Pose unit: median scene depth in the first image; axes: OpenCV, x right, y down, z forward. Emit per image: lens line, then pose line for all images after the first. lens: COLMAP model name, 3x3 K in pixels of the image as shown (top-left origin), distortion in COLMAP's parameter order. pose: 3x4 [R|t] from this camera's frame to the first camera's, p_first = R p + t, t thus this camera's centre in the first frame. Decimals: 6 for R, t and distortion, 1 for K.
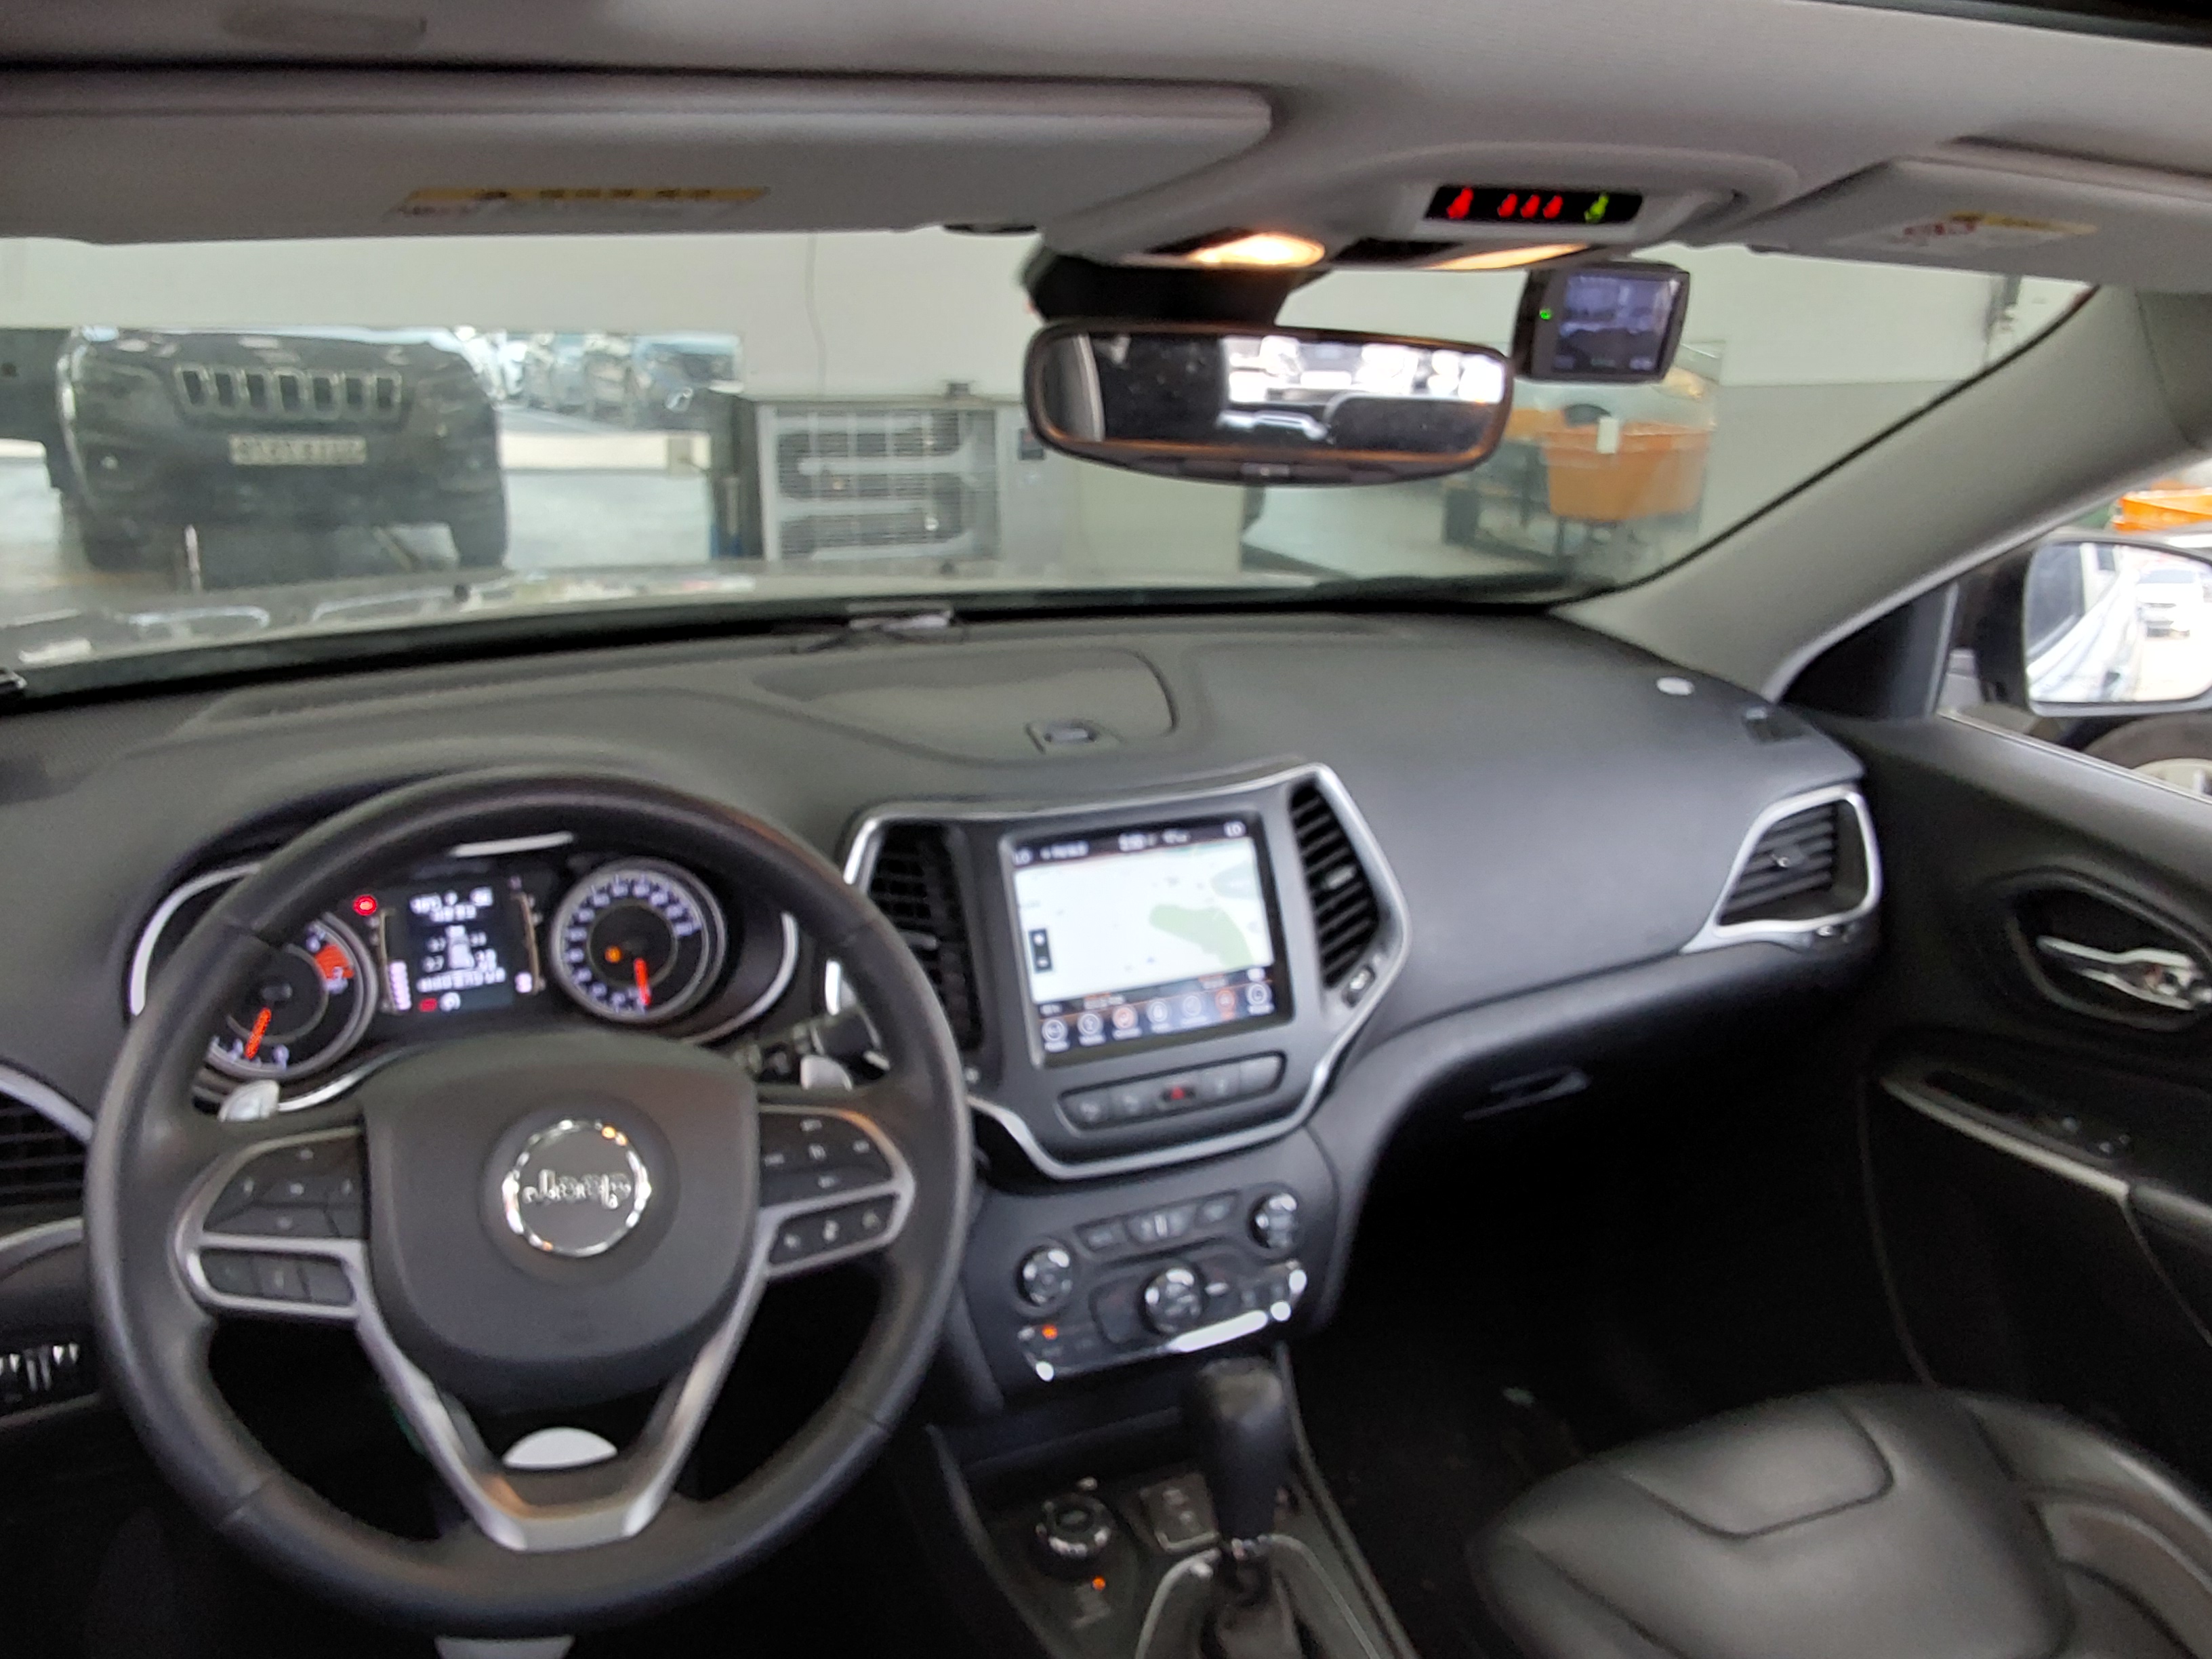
lens RADIAL K [[1782.0, 0, 1106.0], [0, 1782.0, 829.5], [0, 0, 1]] dist [0.058728, -0.086420]
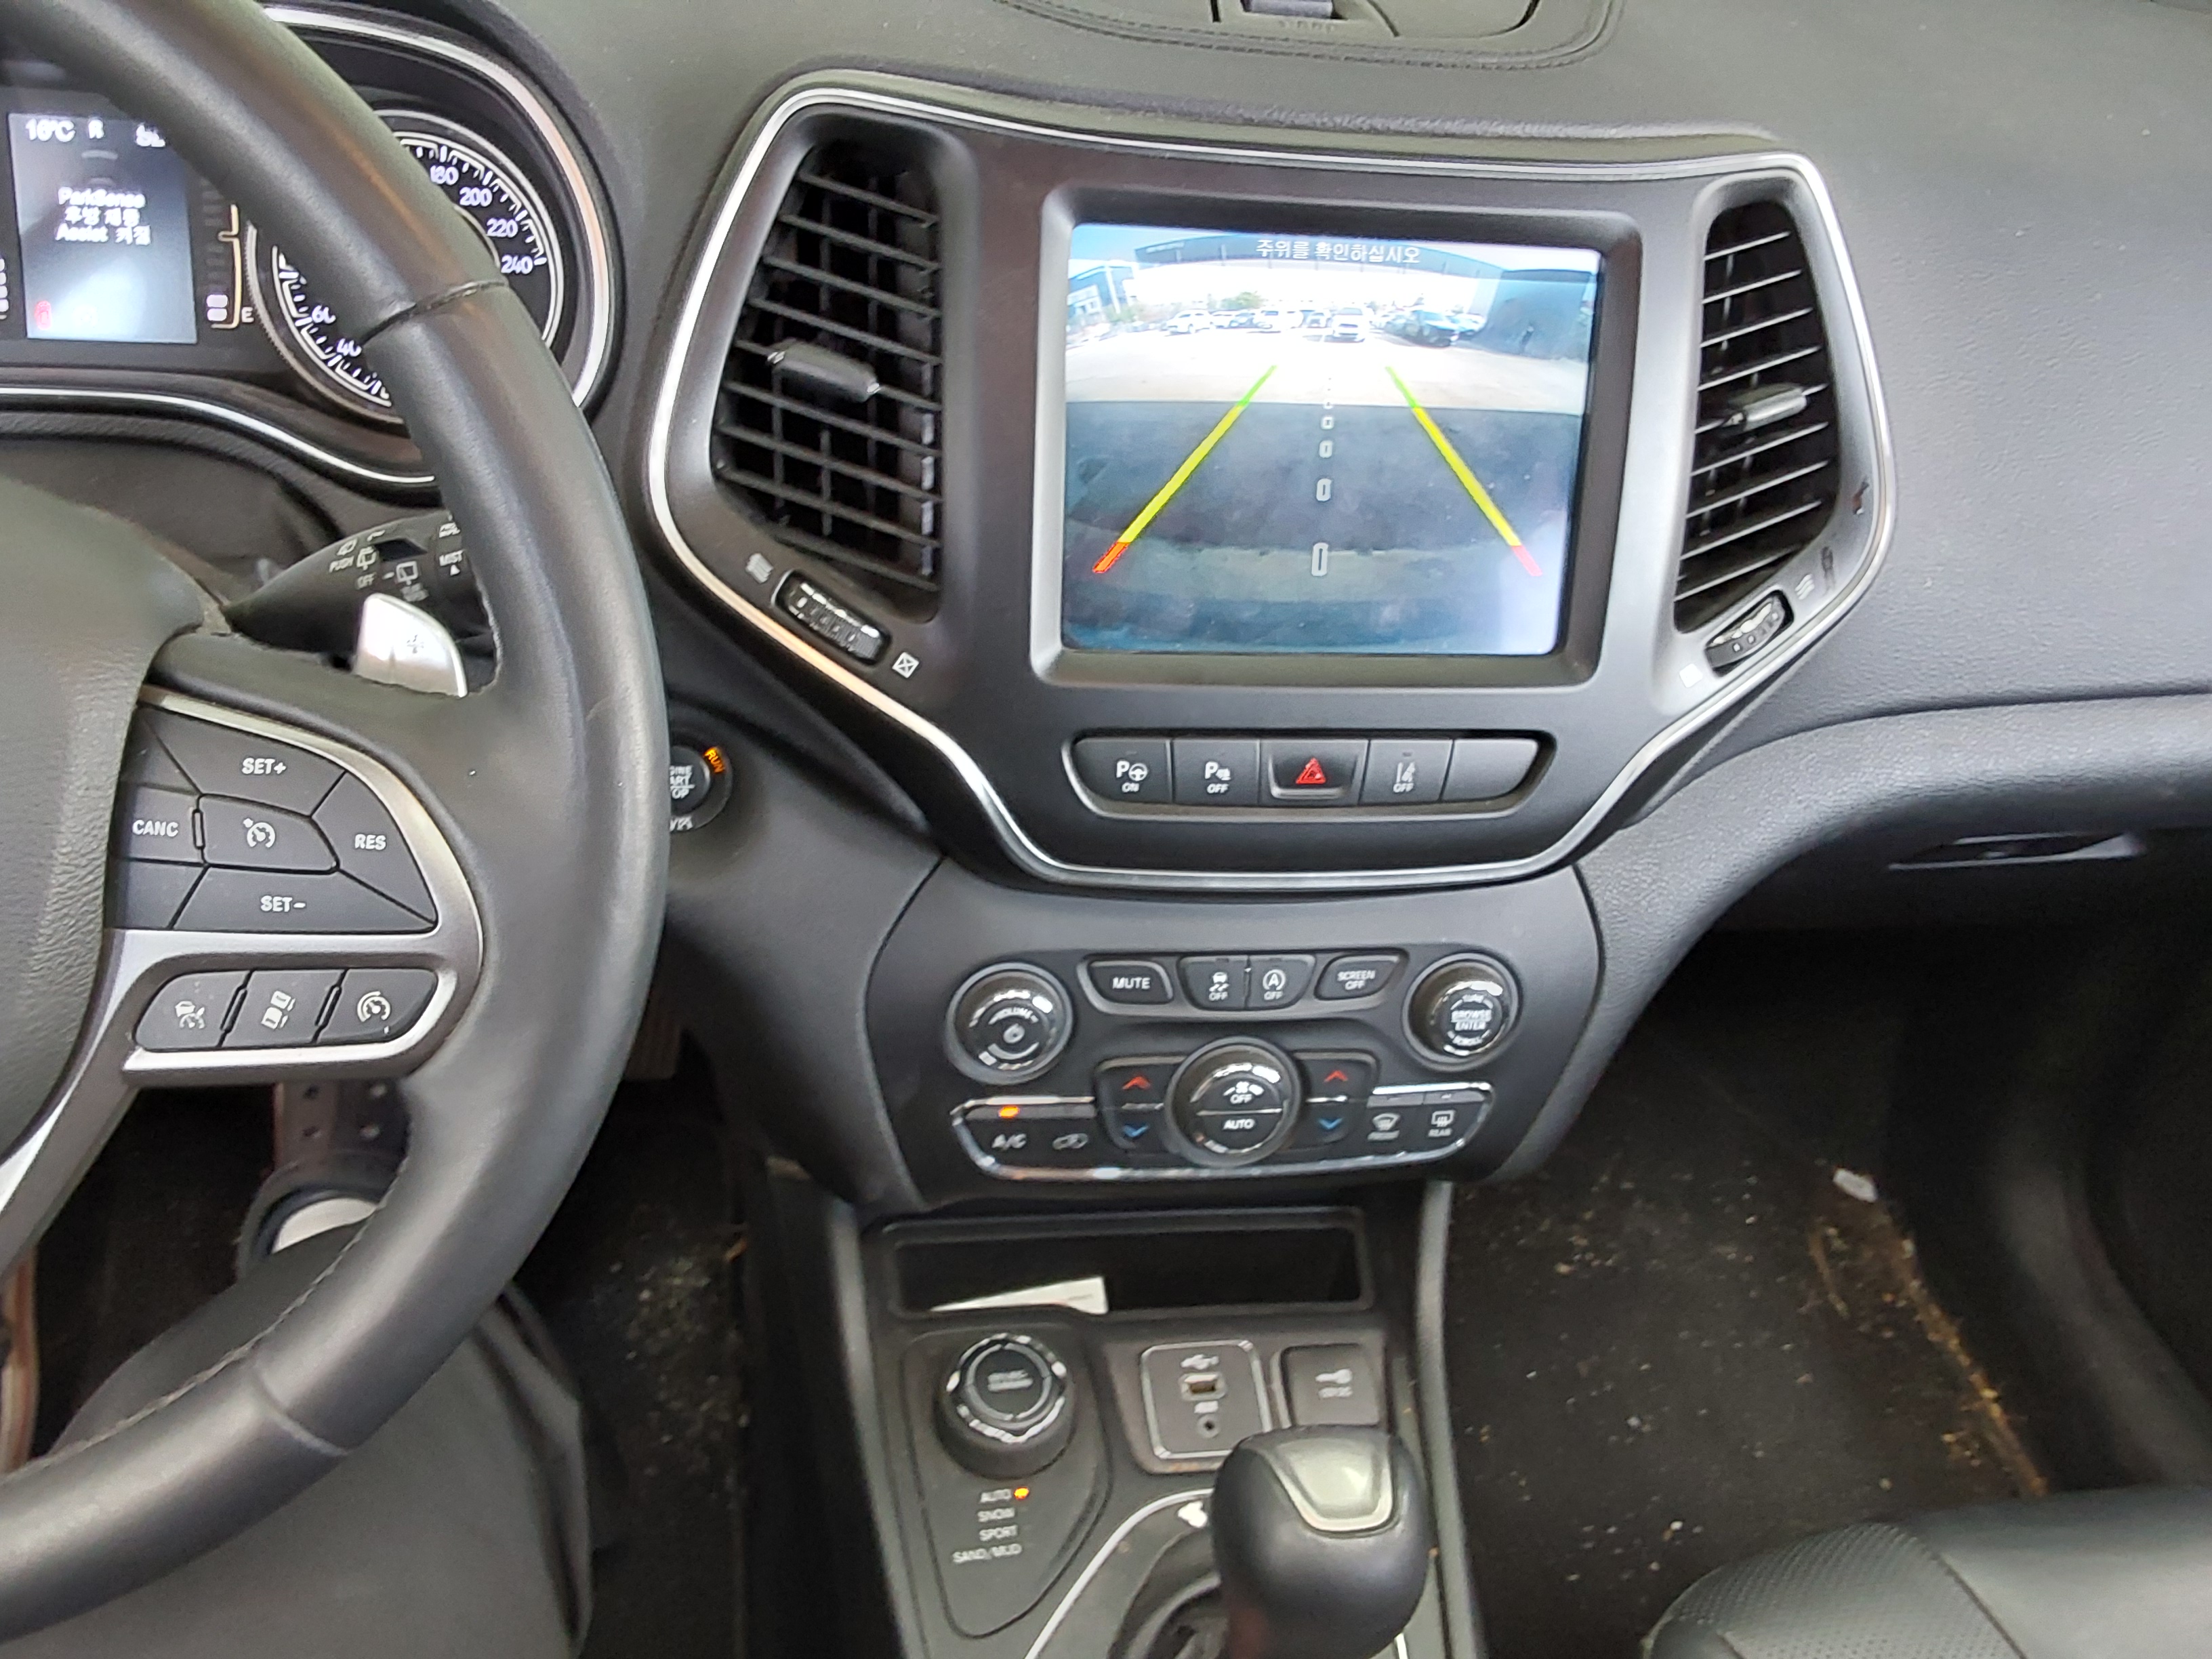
lens RADIAL K [[1782.0, 0, 1106.0], [0, 1782.0, 829.5], [0, 0, 1]] dist [0.058728, -0.086420]
pose [[0.950515, 0.242197, -0.194580, 0.082967], [-0.168404, 0.927974, 0.332421, 0.002869], [0.261076, -0.283203, 0.922841, 0.480287]]
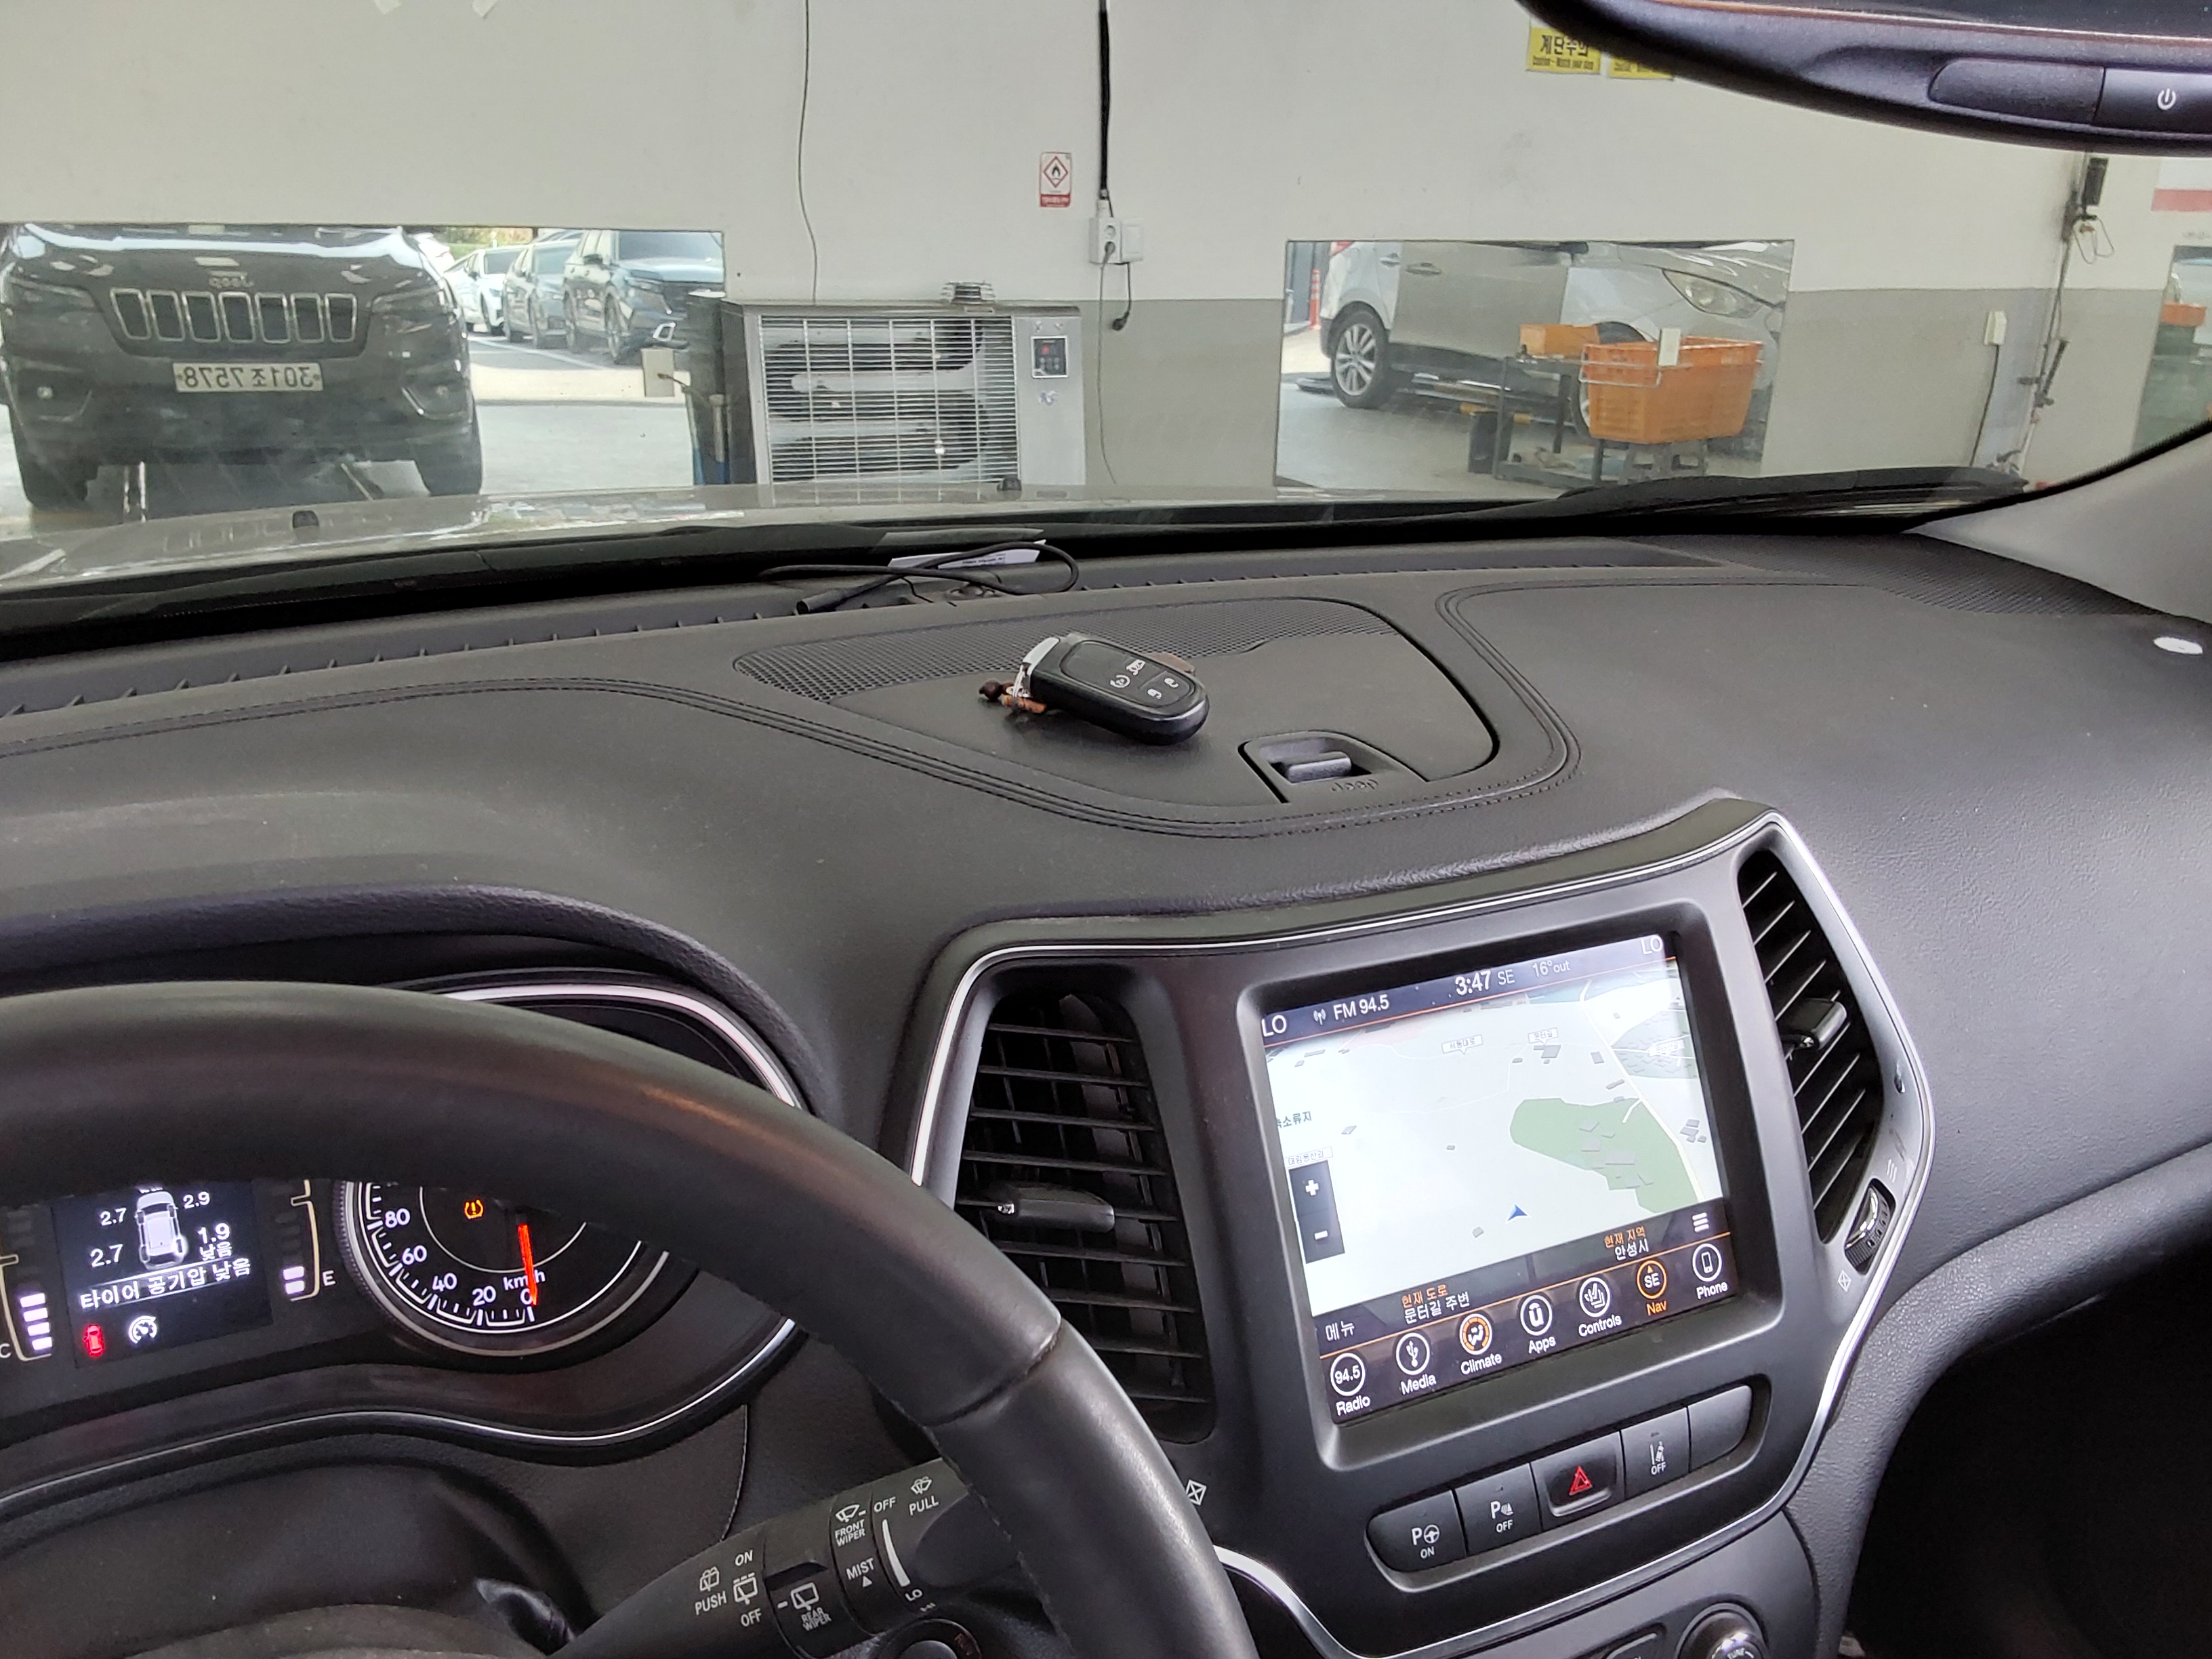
lens RADIAL K [[1743.3, 0, 1096.4], [0, 1743.3, 857.3], [0, 0, 1]] dist [0.063956, -0.104786]
pose [[0.999947, -0.010309, -0.000397, -0.091117], [0.010315, 0.998457, 0.054569, -0.055300], [-0.000166, -0.054570, 0.998510, 0.482100]]
